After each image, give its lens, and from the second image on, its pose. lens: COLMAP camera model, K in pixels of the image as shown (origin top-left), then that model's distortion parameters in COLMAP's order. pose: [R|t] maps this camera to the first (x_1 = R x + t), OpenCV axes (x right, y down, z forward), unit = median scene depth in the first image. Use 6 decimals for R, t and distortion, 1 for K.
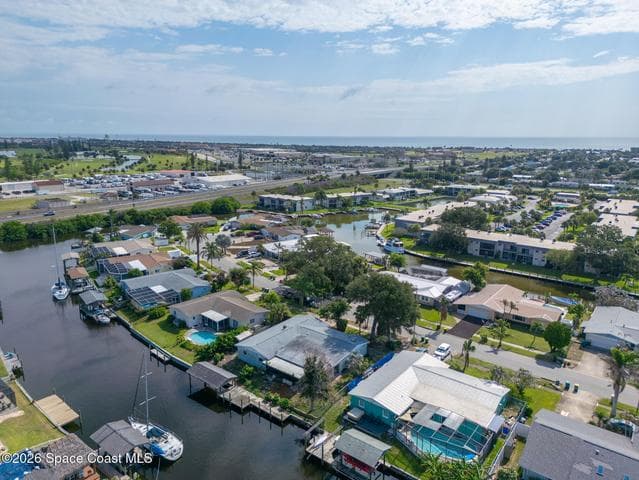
lens RADIAL K [[445.7, 0, 313.8], [0, 445.7, 240.9], [0, 0, 1]] dist [0.084222, -0.084586]
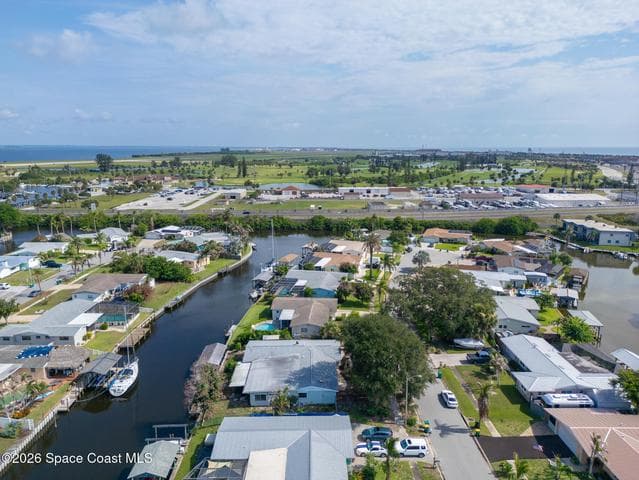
lens RADIAL K [[442.0, 0, 319.5], [0, 442.0, 240.0], [0, 0, 1]] dist [0.026936, -0.000196]
pose [[0.638523, 0.157618, -0.753289, 0.376948], [-0.177456, 0.982581, 0.055176, -0.051007], [0.748864, 0.098445, 0.655371, 0.222321]]
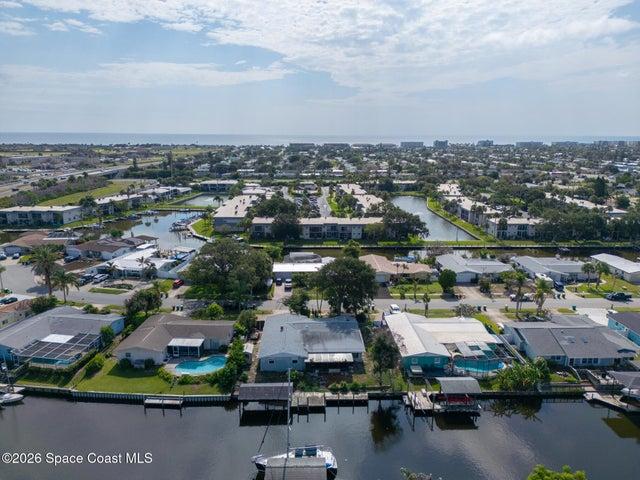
lens RADIAL K [[446.4, 0, 314.3], [0, 446.4, 240.9], [0, 0, 1]] dist [0.084222, -0.084586]
pose [[0.767096, -0.151233, 0.623452, -0.348347], [0.147150, 0.987385, 0.058461, -0.027280], [-0.624429, 0.046896, 0.779673, 0.094389]]
